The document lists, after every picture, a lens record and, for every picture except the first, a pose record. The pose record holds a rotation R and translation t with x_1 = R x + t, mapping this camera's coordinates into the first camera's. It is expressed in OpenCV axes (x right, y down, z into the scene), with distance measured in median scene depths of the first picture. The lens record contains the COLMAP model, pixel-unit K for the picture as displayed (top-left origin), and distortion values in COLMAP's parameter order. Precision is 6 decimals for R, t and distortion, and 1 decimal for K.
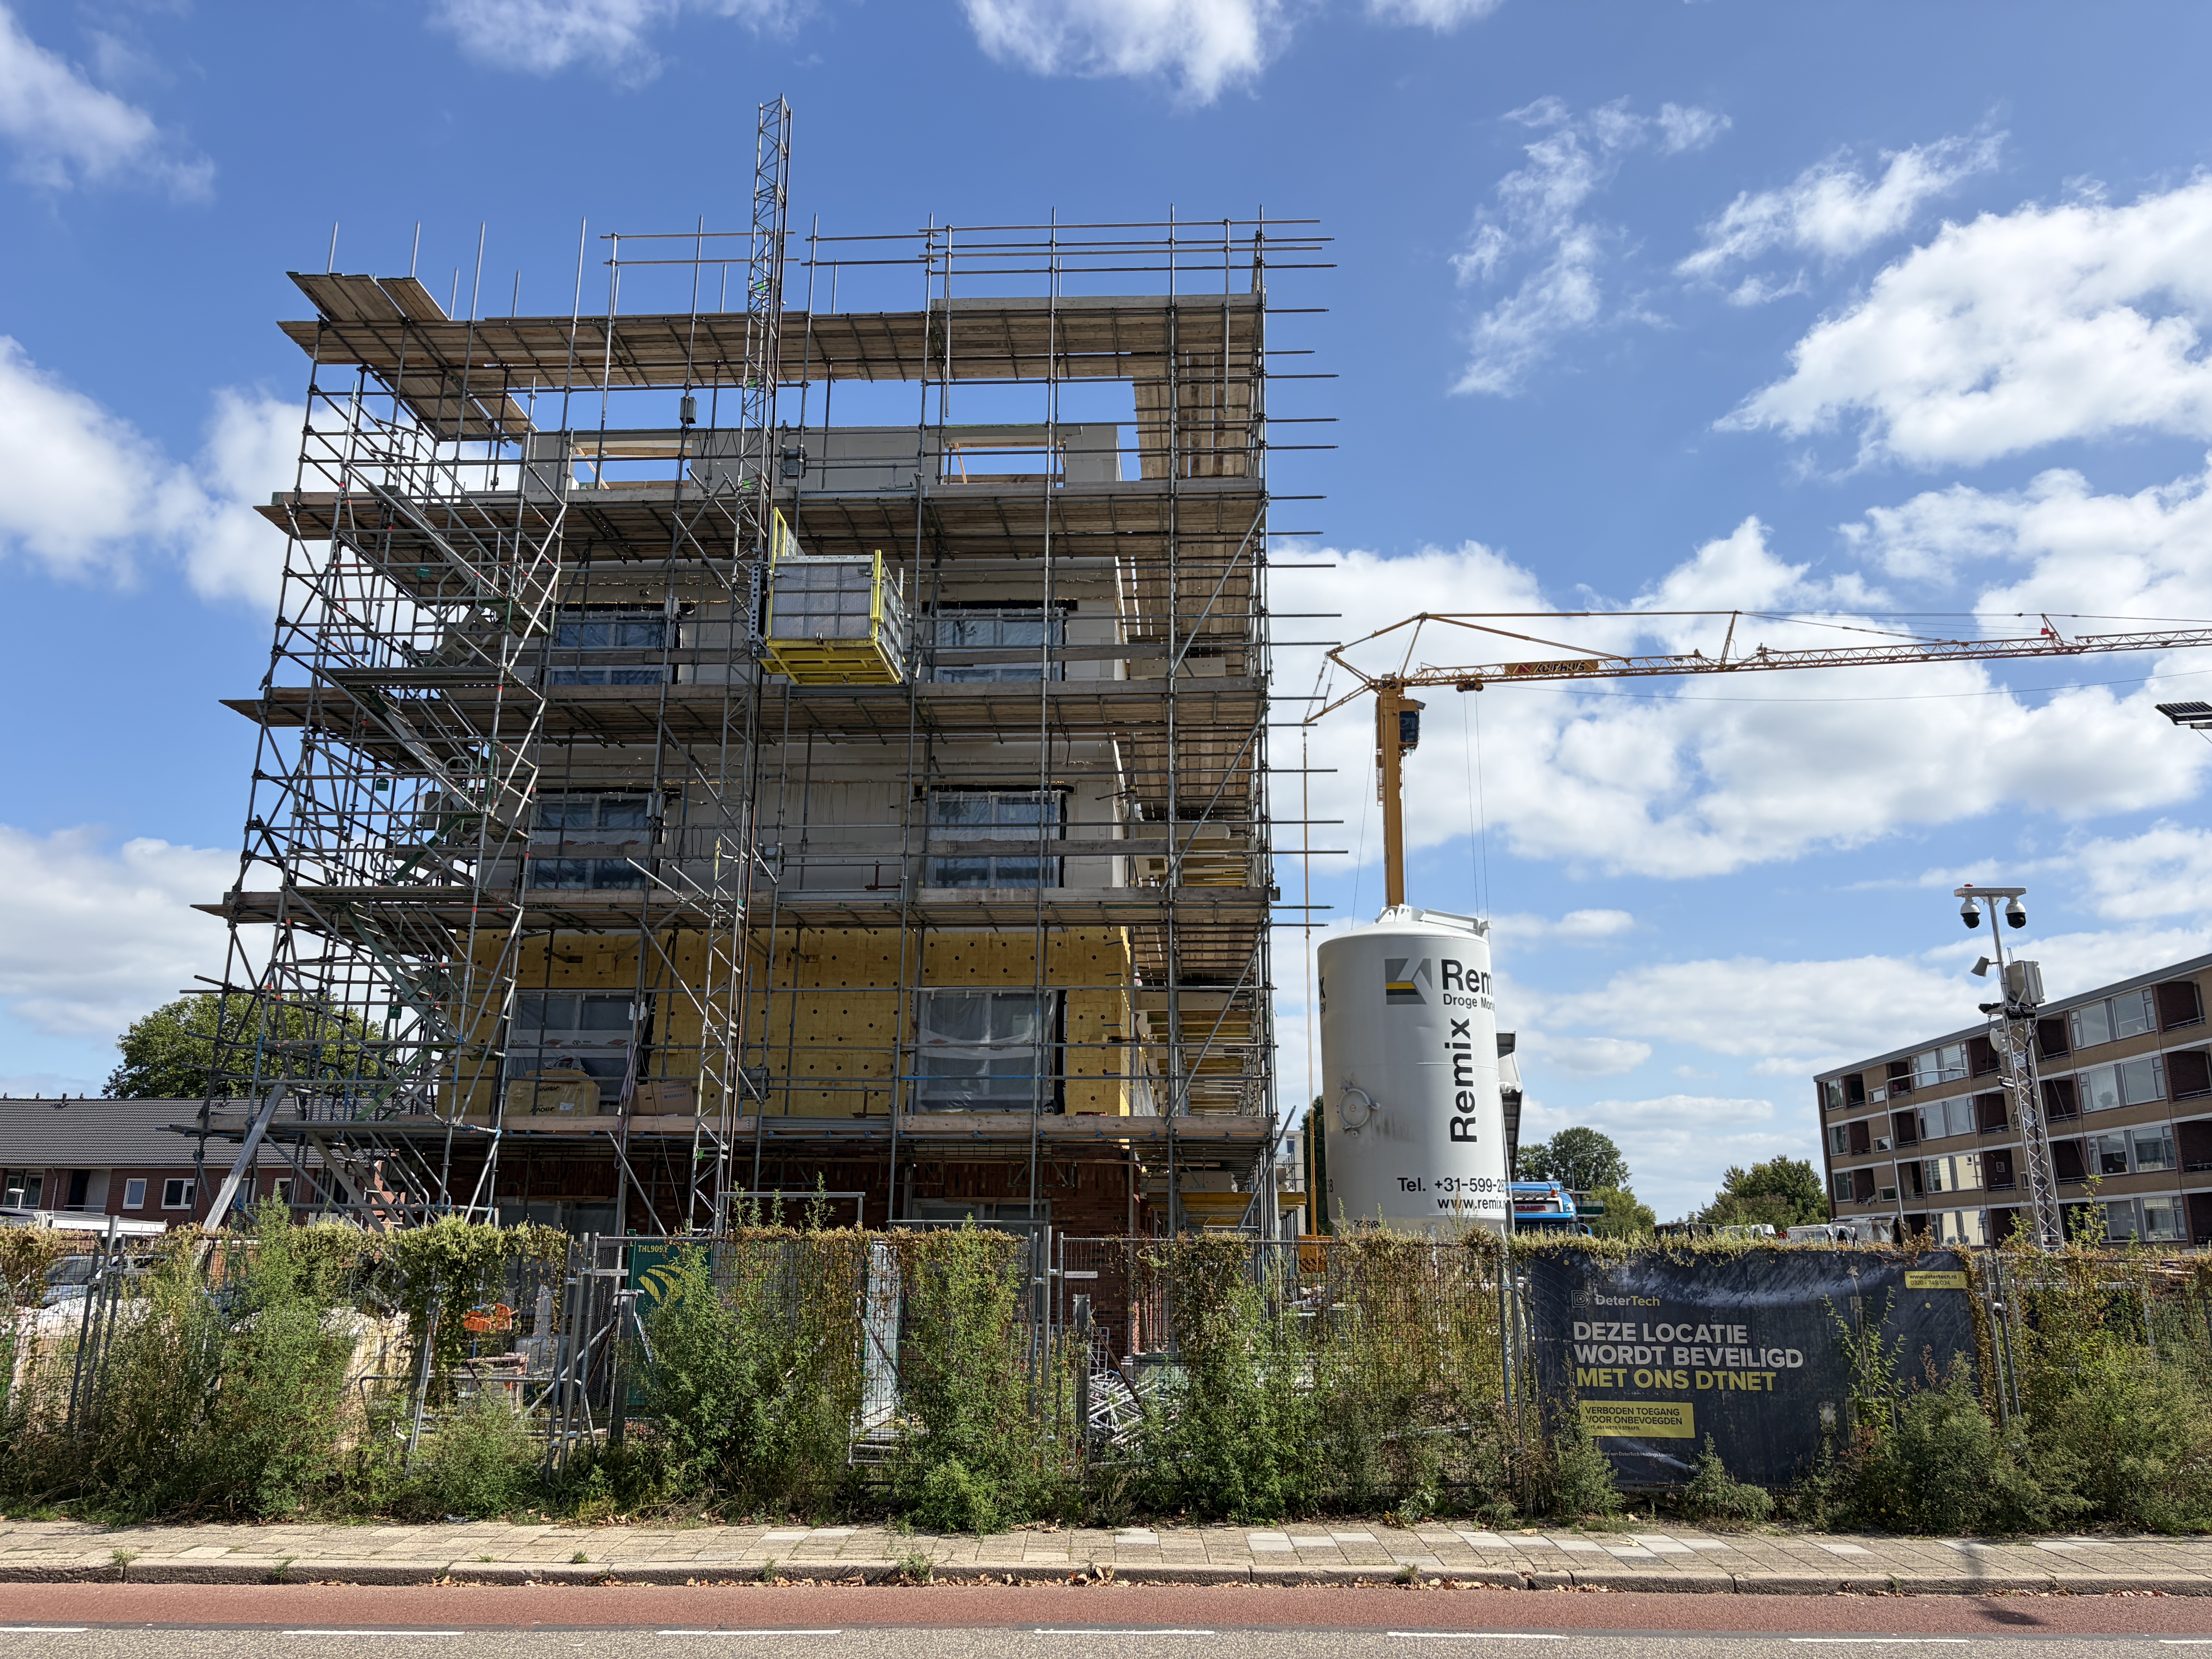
lens RADIAL K [[1661.9, 0, 1107.3], [0, 1661.9, 826.5], [0, 0, 1]] dist [0.002359, -0.000013]
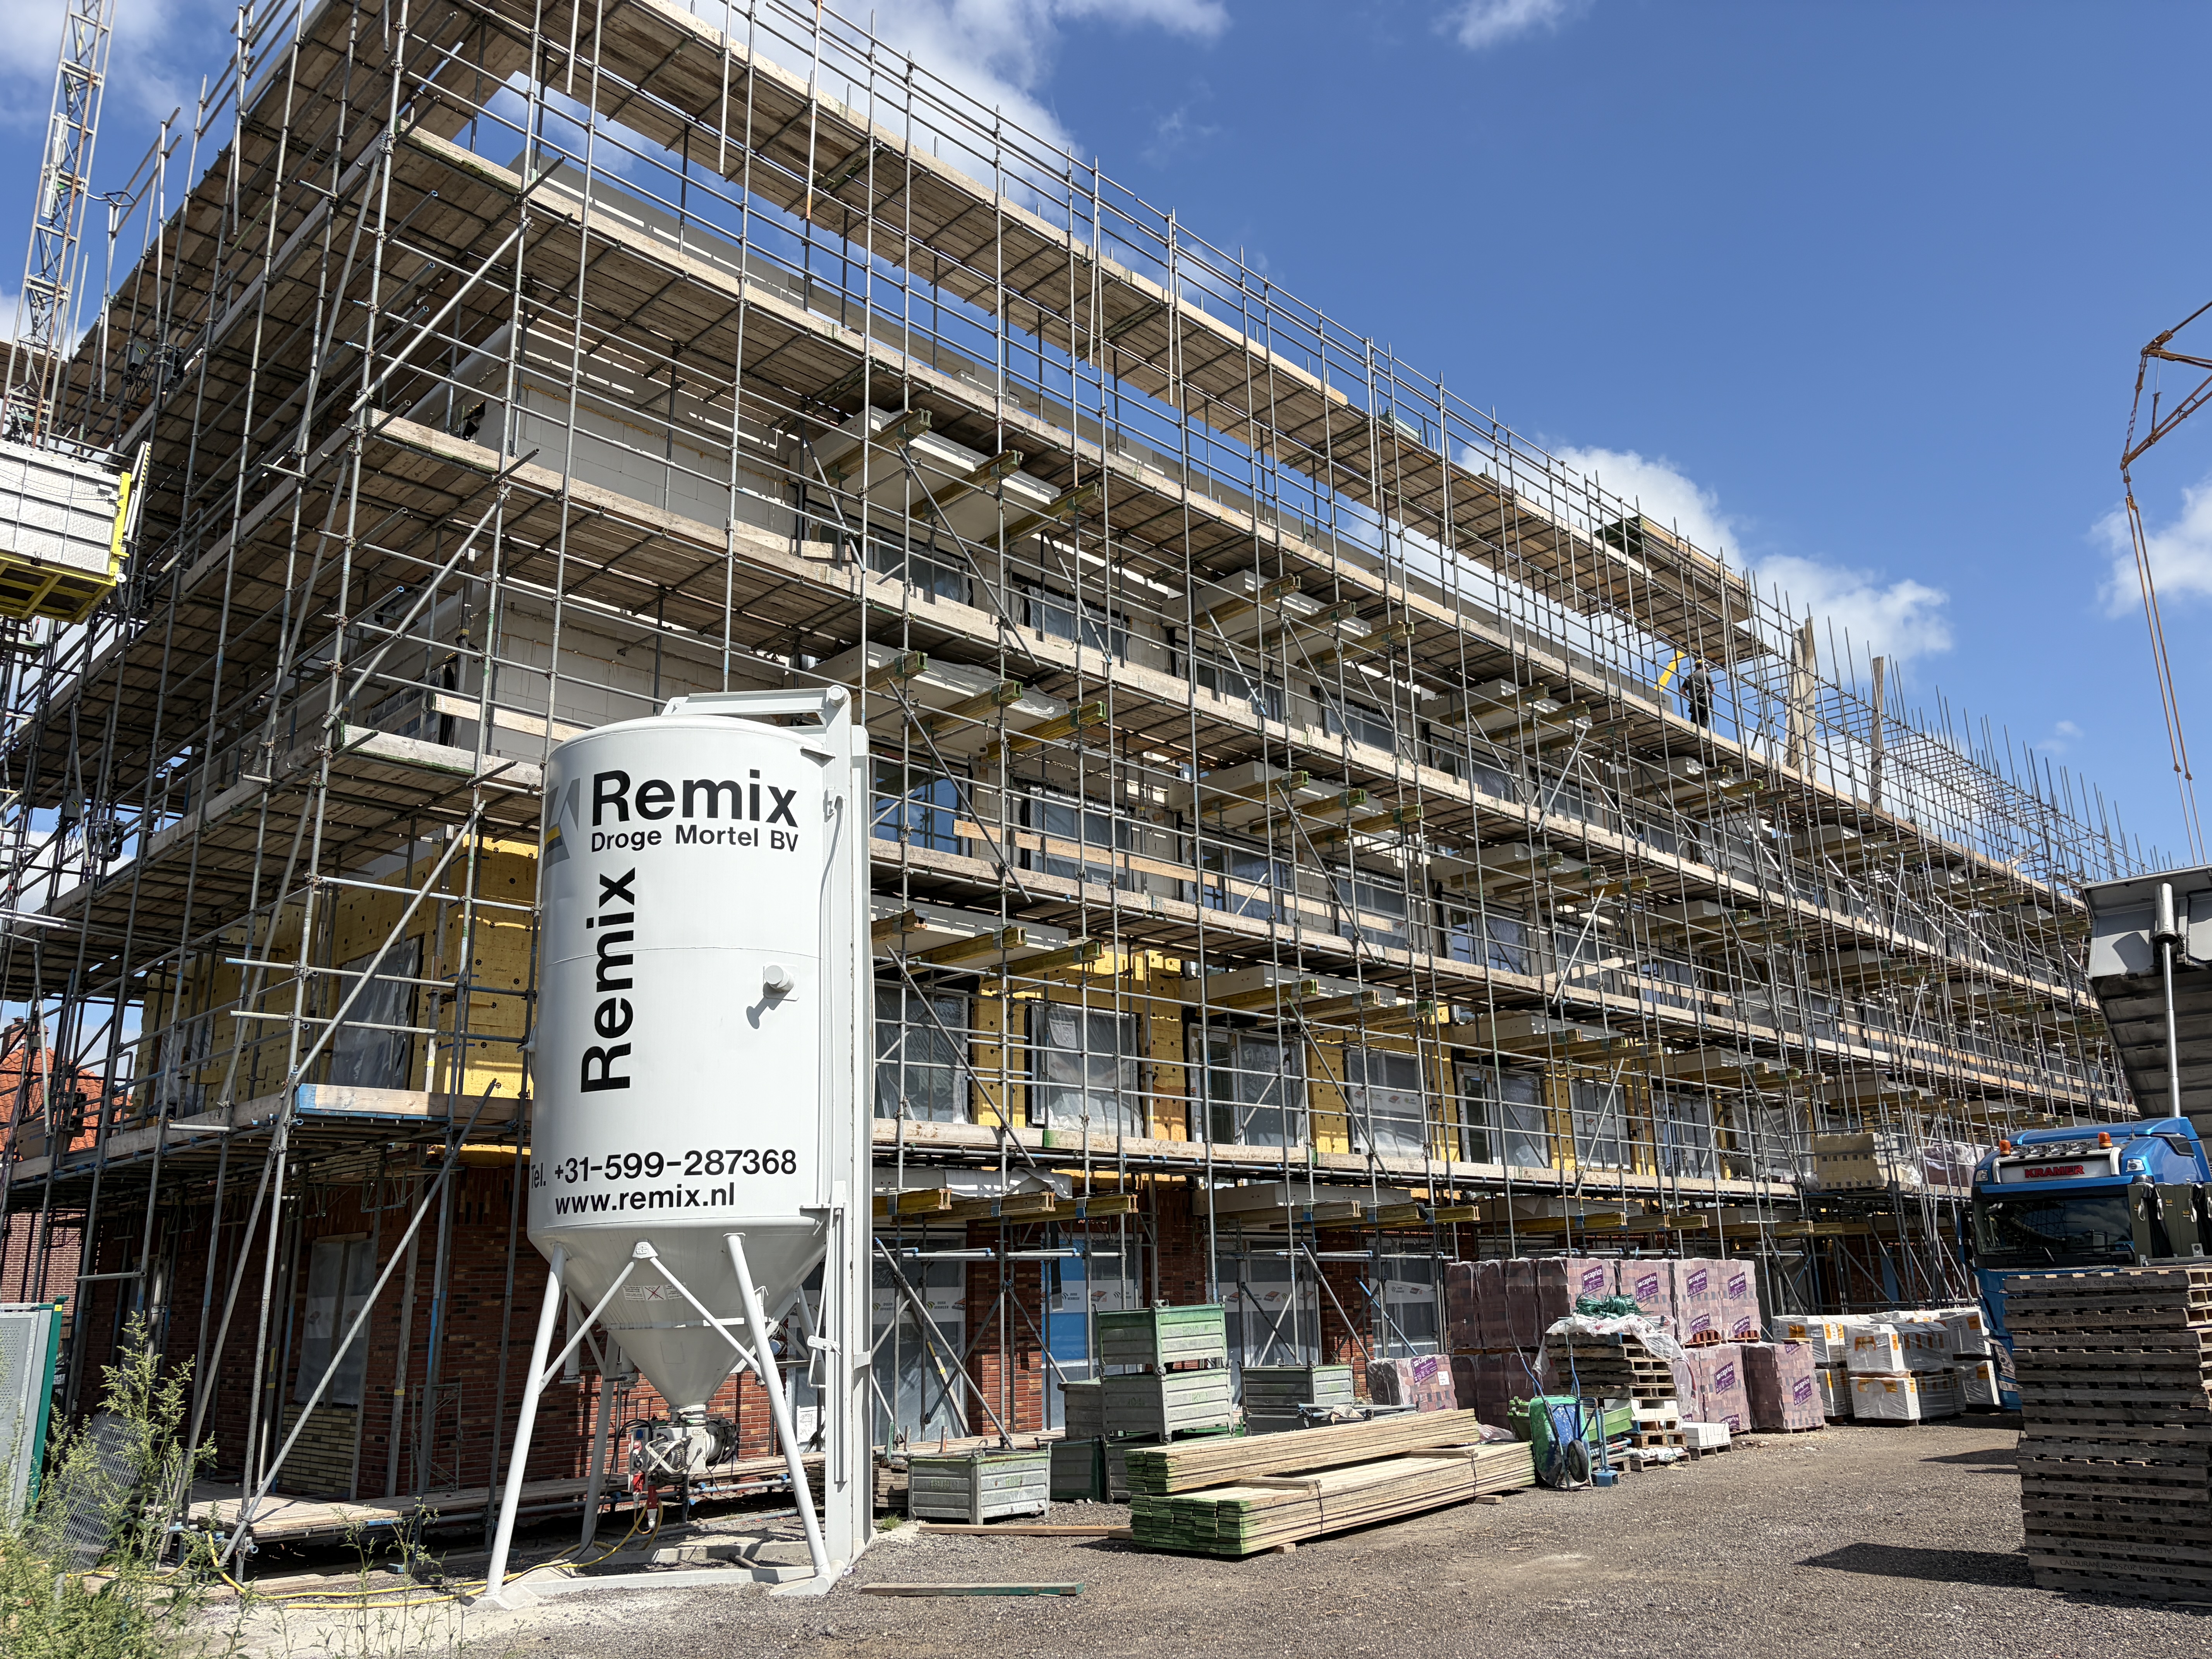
lens RADIAL K [[1661.9, 0, 1107.7], [0, 1661.9, 835.2], [0, 0, 1]] dist [0.002359, -0.000013]
pose [[0.745943, -0.198323, -0.635796, 0.695503], [0.197217, 0.977596, -0.073557, 0.178233], [0.636140, -0.070521, 0.768344, 0.680985]]
